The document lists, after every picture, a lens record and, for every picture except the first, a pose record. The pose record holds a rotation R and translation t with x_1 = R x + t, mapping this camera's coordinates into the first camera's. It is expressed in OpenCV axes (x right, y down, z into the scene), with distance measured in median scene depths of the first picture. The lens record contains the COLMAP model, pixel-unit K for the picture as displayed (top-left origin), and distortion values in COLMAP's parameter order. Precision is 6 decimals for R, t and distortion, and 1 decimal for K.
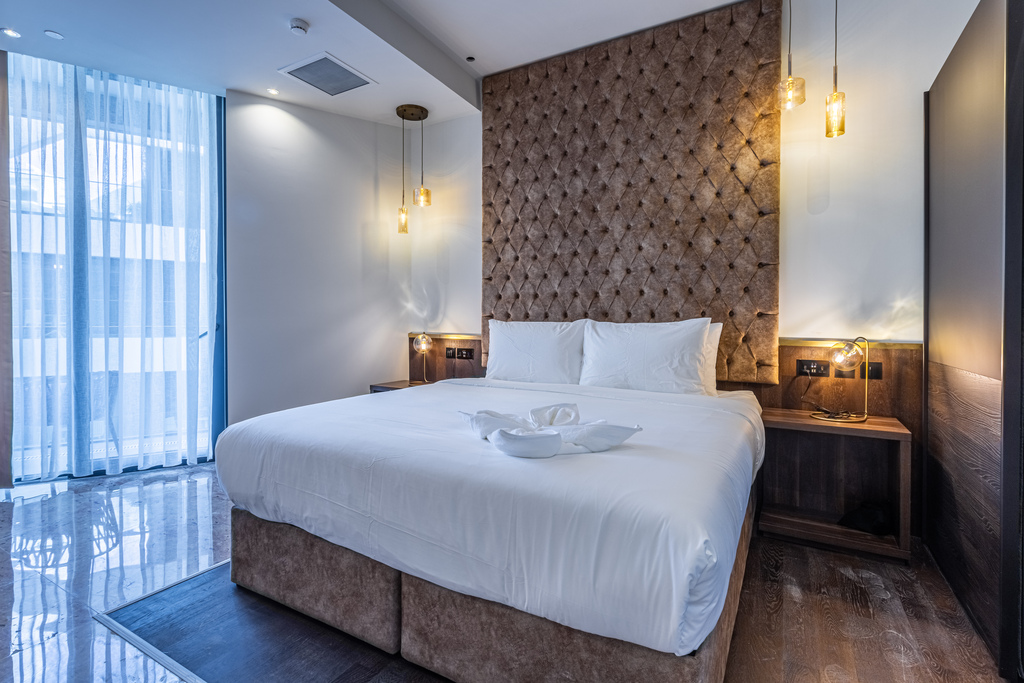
lens RADIAL K [[487.6, 0, 504.3], [0, 487.6, 332.8], [0, 0, 1]] dist [0.004159, 0.000136]
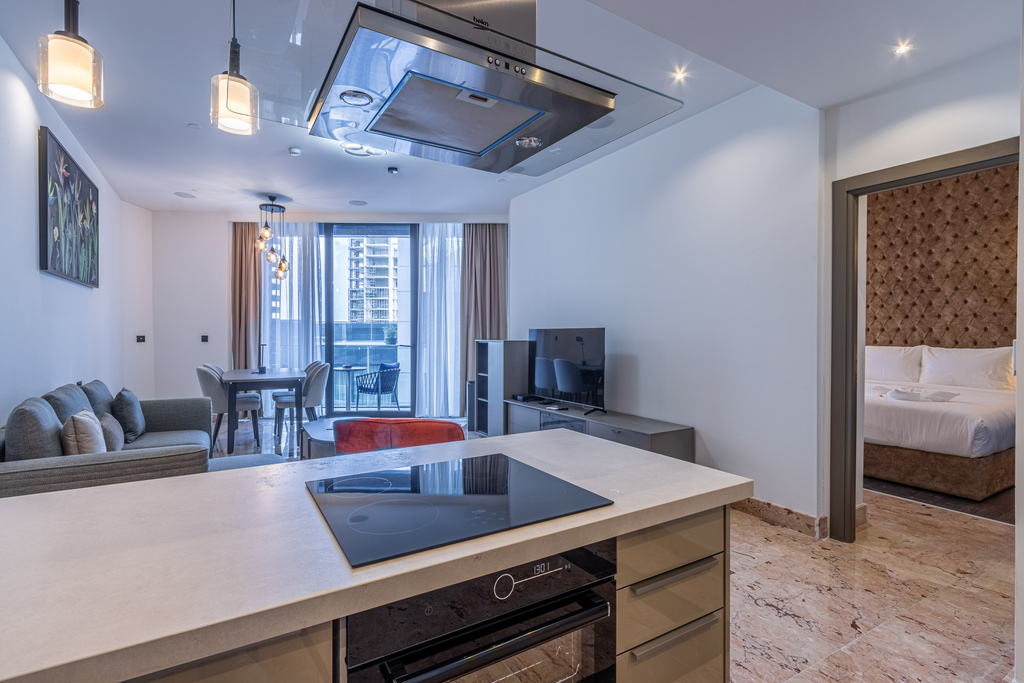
lens RADIAL K [[487.6, 0, 531.9], [0, 487.6, 339.5], [0, 0, 1]] dist [0.004159, 0.000136]
pose [[0.889333, 0.006668, -0.457212, -0.249340], [-0.011119, 0.999913, -0.007045, -0.020152], [0.457126, 0.011349, 0.889330, -1.062281]]
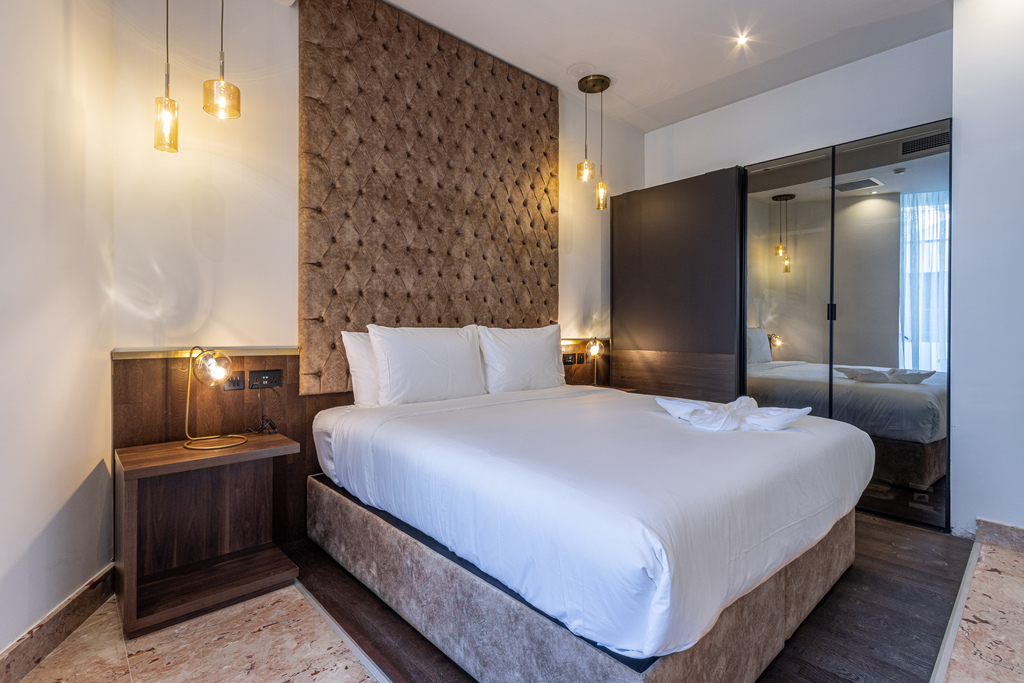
lens RADIAL K [[487.6, 0, 492.8], [0, 487.6, 323.6], [0, 0, 1]] dist [0.004159, 0.000136]
pose [[0.310940, -0.003060, 0.950425, -0.693280], [0.010214, 0.999948, -0.000122, -0.029386], [-0.950375, 0.009746, 0.310955, 0.637782]]
